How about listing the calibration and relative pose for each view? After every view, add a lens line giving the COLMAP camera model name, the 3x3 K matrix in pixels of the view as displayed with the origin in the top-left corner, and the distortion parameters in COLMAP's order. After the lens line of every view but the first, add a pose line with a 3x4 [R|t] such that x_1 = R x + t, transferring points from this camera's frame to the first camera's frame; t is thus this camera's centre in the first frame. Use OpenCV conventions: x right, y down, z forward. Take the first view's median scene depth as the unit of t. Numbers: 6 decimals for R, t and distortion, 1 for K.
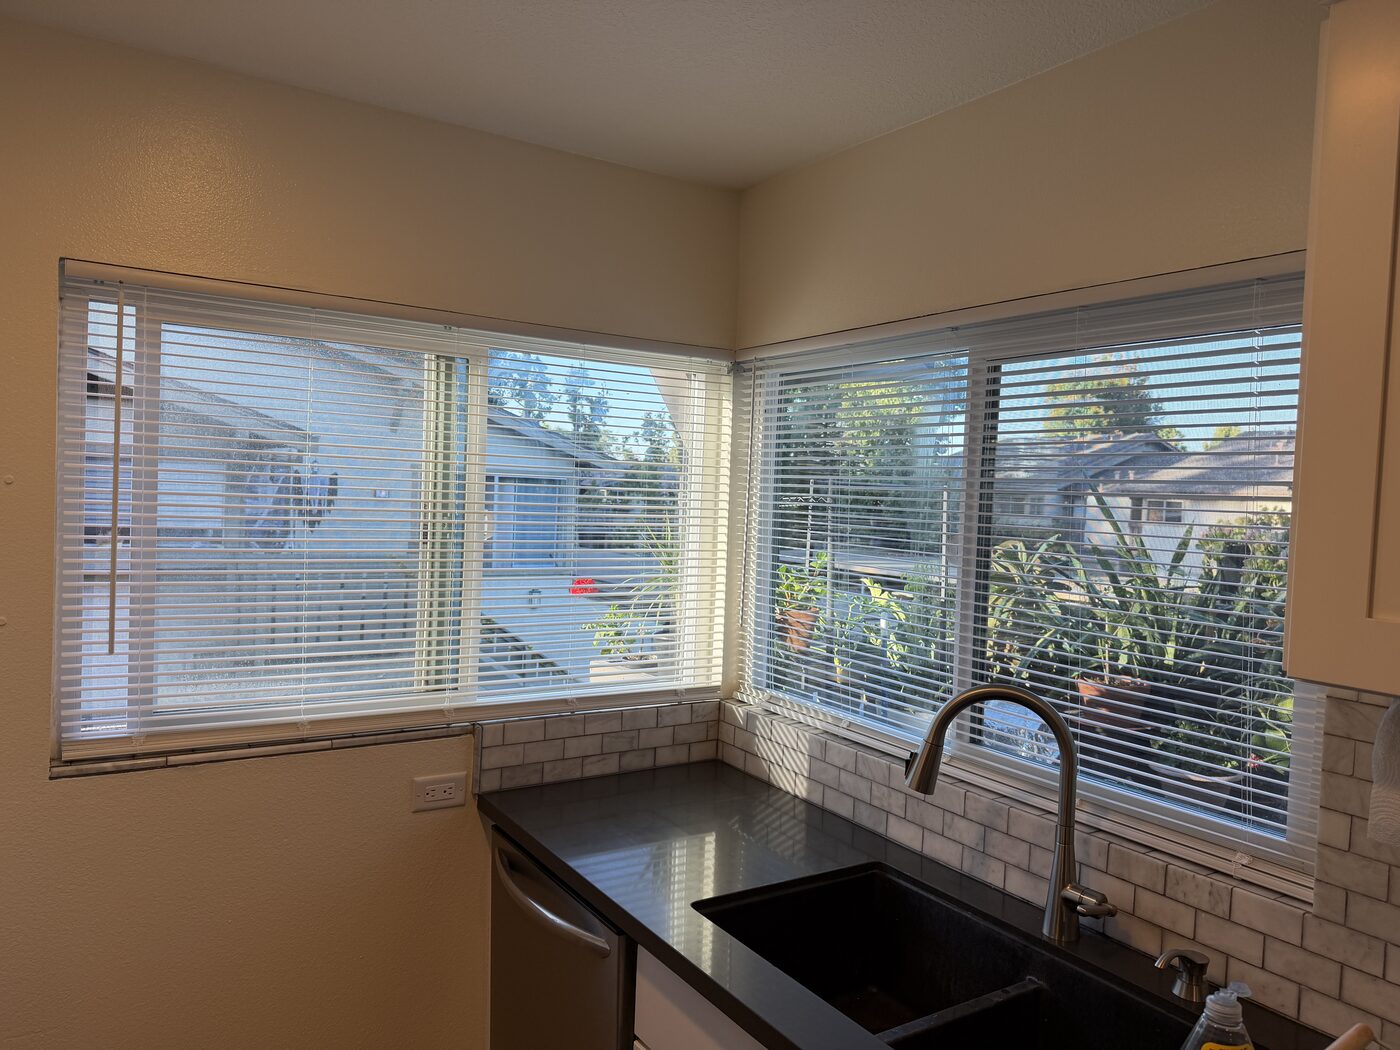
lens RADIAL K [[975.5, 0, 700.1], [0, 975.5, 524.7], [0, 0, 1]] dist [0.008024, -0.001367]
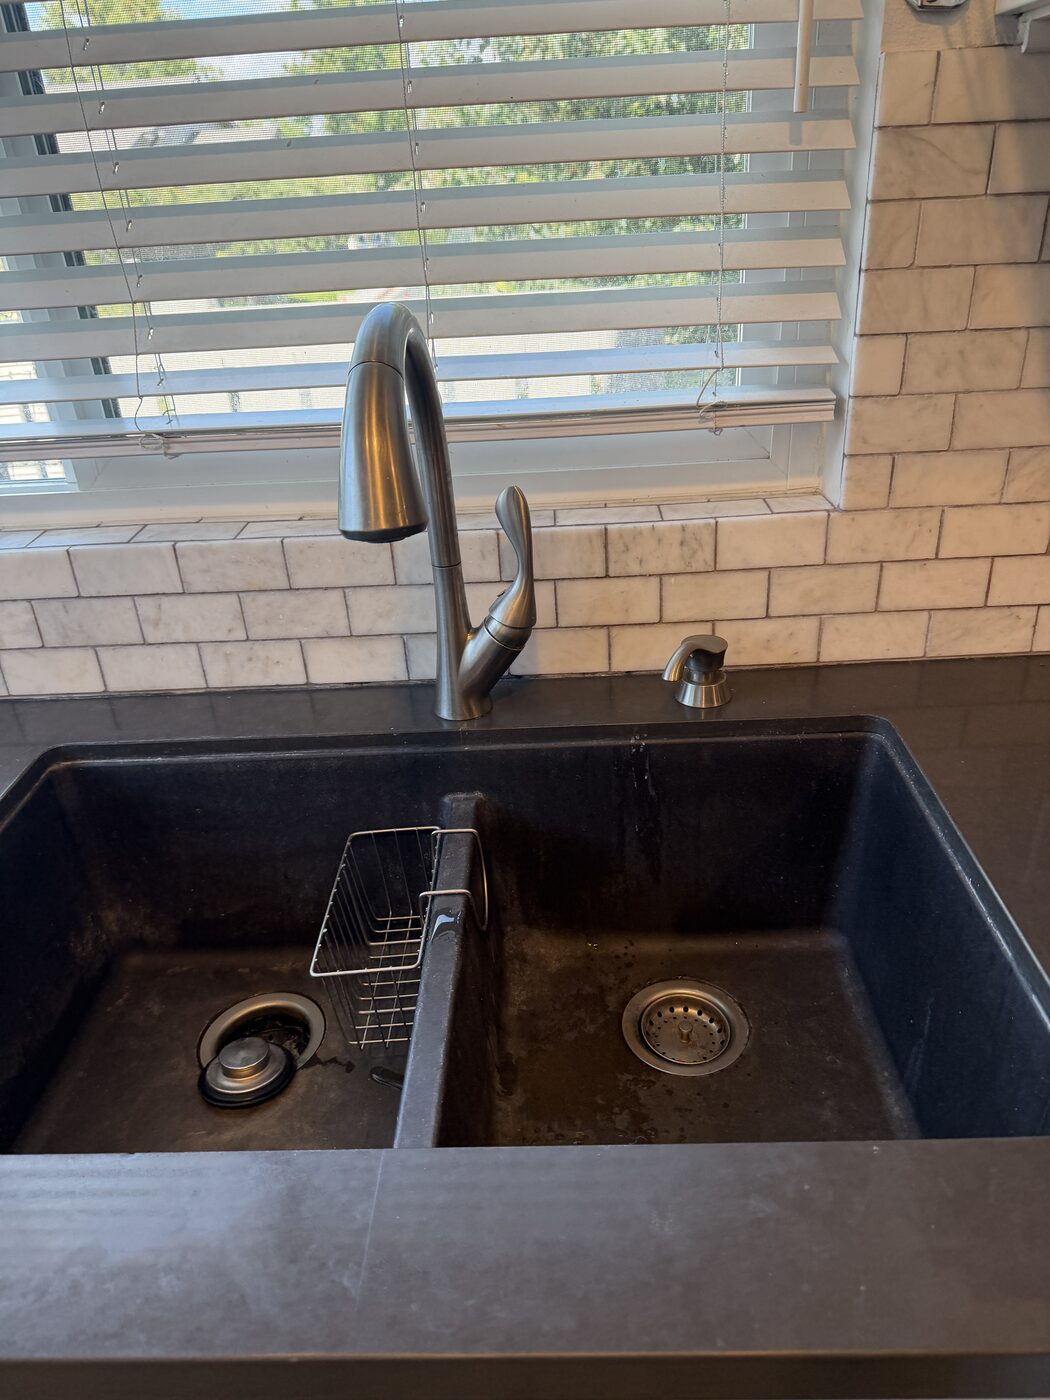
lens RADIAL K [[975.5, 0, 526.9], [0, 975.5, 702.7], [0, 0, 1]] dist [0.008024, -0.001367]
pose [[0.562319, -0.425274, 0.709182, -0.019502], [0.100296, 0.886363, 0.451997, 0.175798], [-0.820815, -0.183038, 0.541072, 0.725404]]
